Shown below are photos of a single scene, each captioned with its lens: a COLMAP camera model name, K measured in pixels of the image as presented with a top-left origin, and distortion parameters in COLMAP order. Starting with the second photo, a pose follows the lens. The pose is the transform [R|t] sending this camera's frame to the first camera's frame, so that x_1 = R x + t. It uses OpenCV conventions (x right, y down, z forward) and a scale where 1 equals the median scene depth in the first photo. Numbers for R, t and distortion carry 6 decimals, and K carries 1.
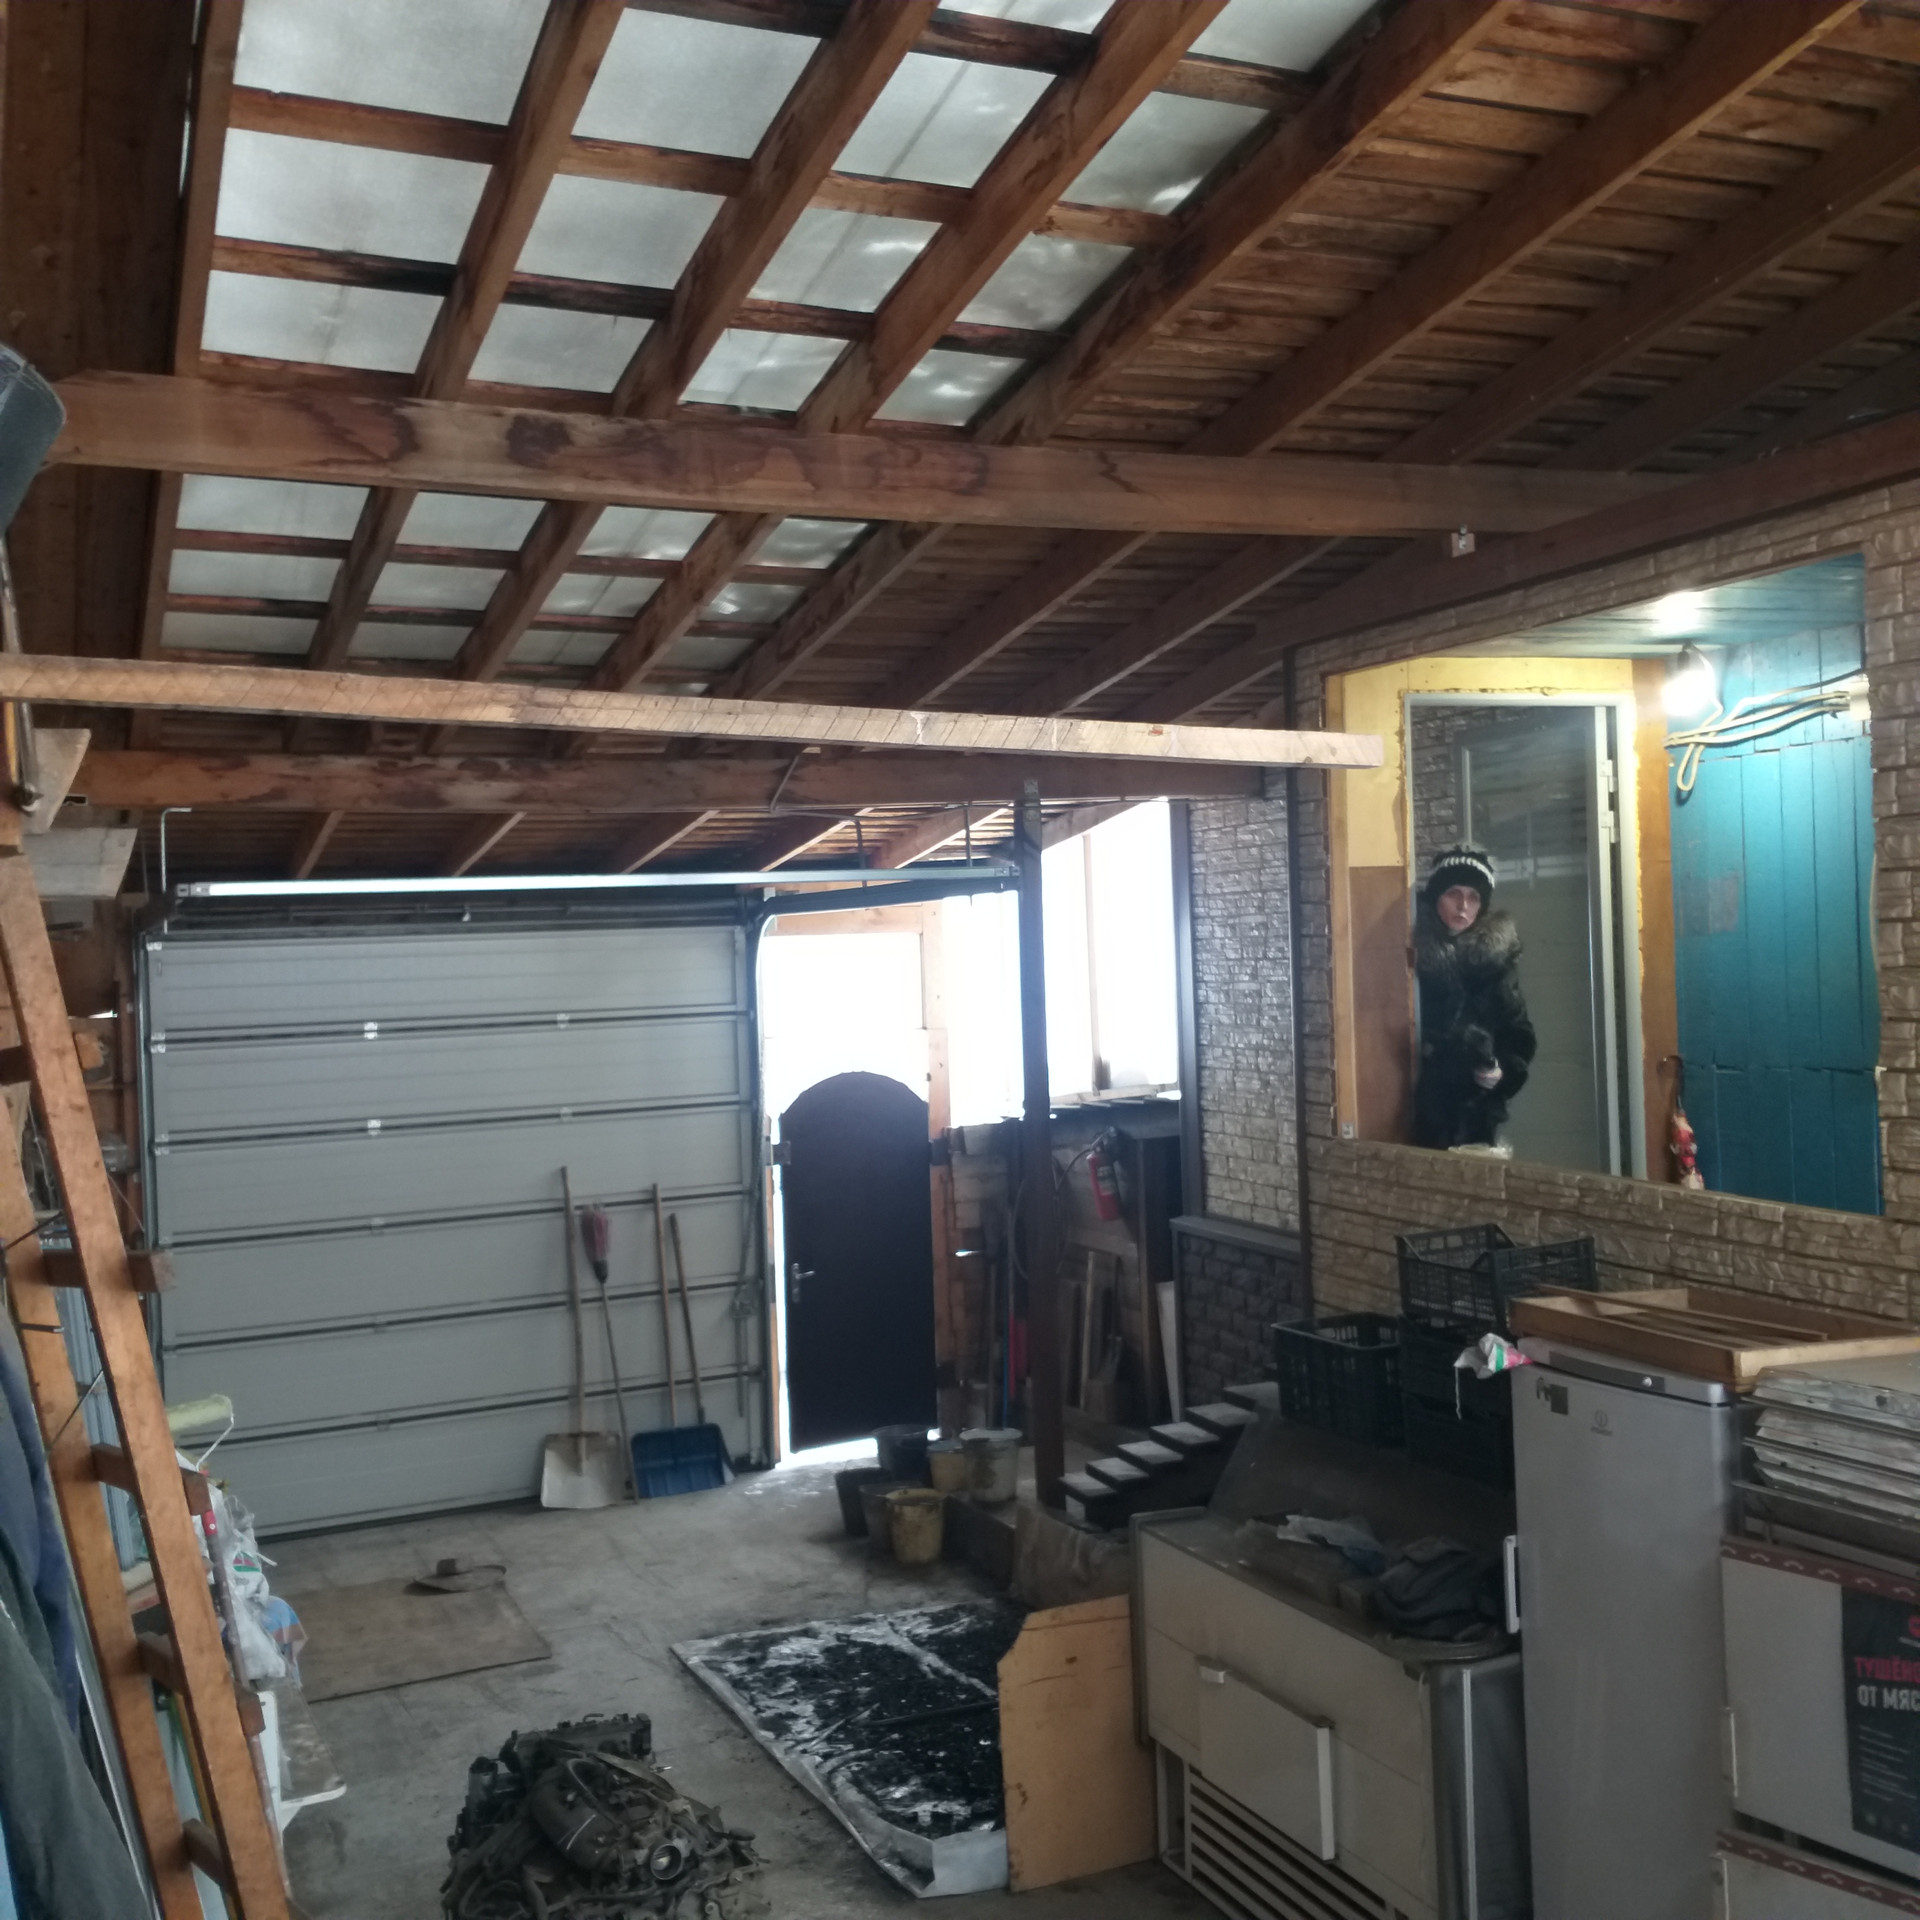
lens RADIAL K [[2032.8, 0, 960.0], [0, 2032.8, 960.0], [0, 0, 1]] dist [0.090313, -0.112942]
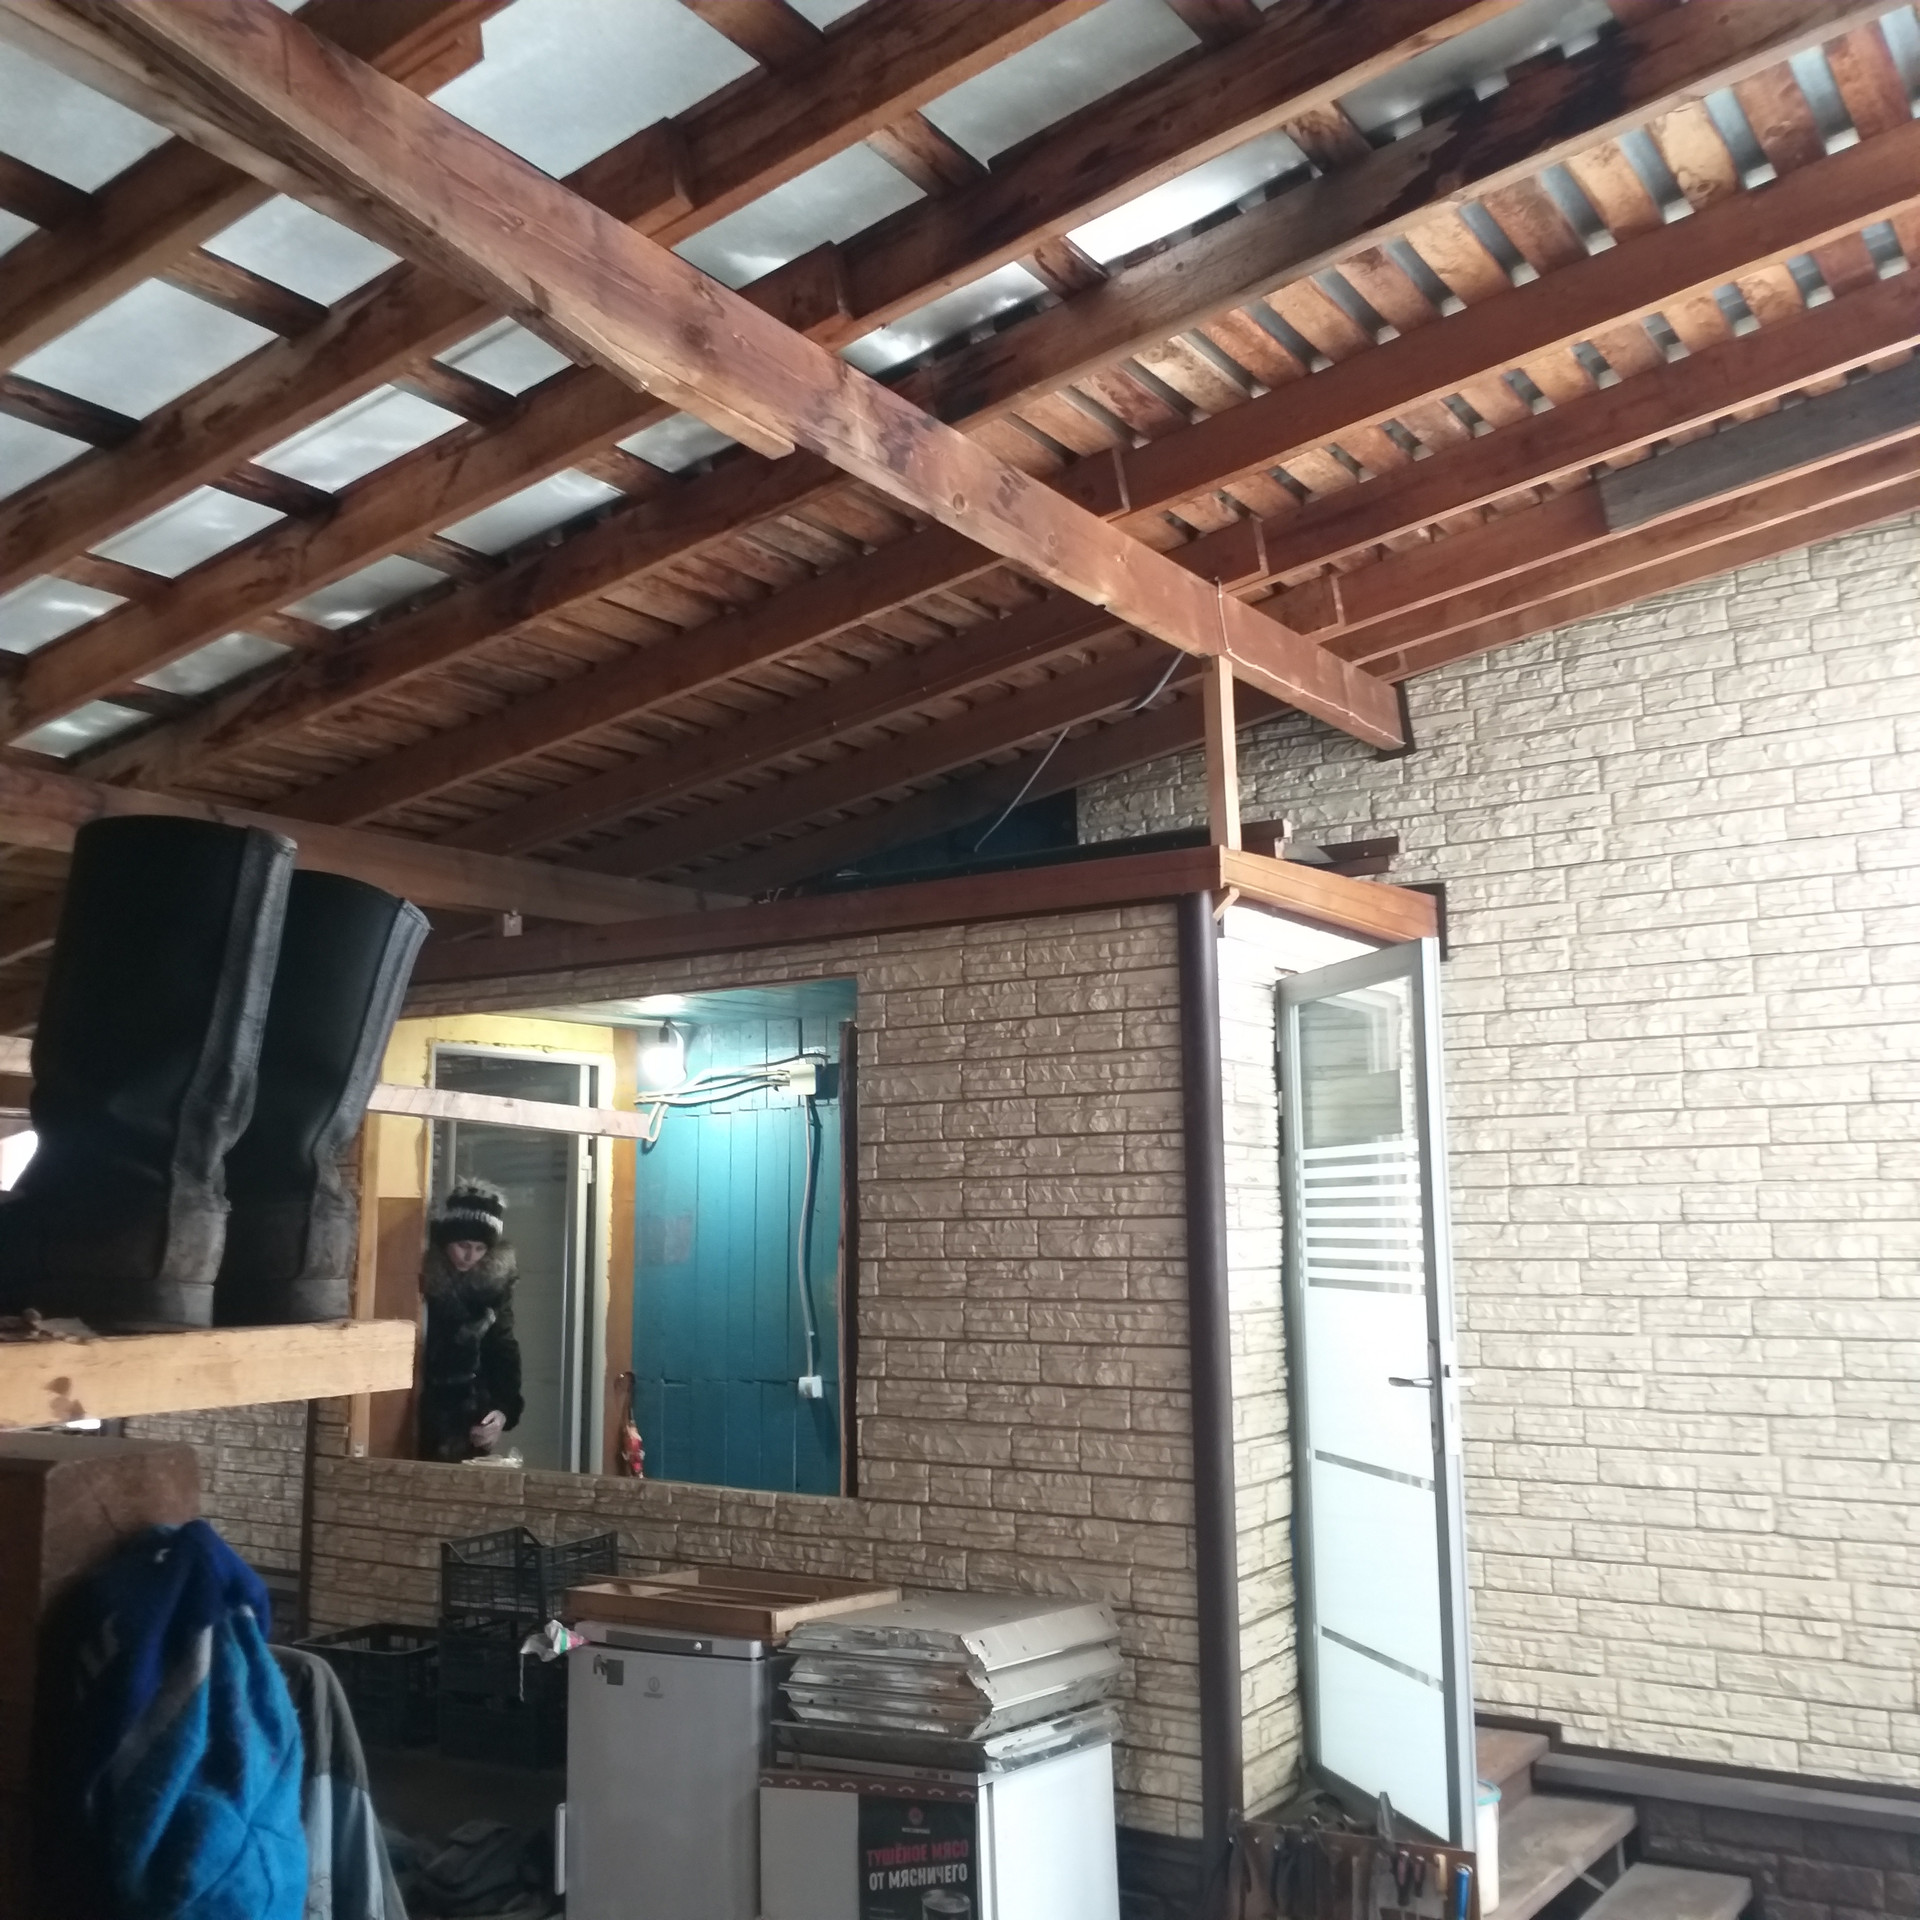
lens RADIAL K [[2136.0, 0, 883.8], [0, 2136.0, 963.9], [0, 0, 1]] dist [0.230212, -0.640944]
pose [[0.844236, 0.094347, 0.527603, -0.252571], [-0.016899, 0.988581, -0.149741, -0.001193], [-0.535705, 0.117501, 0.836190, -0.151451]]
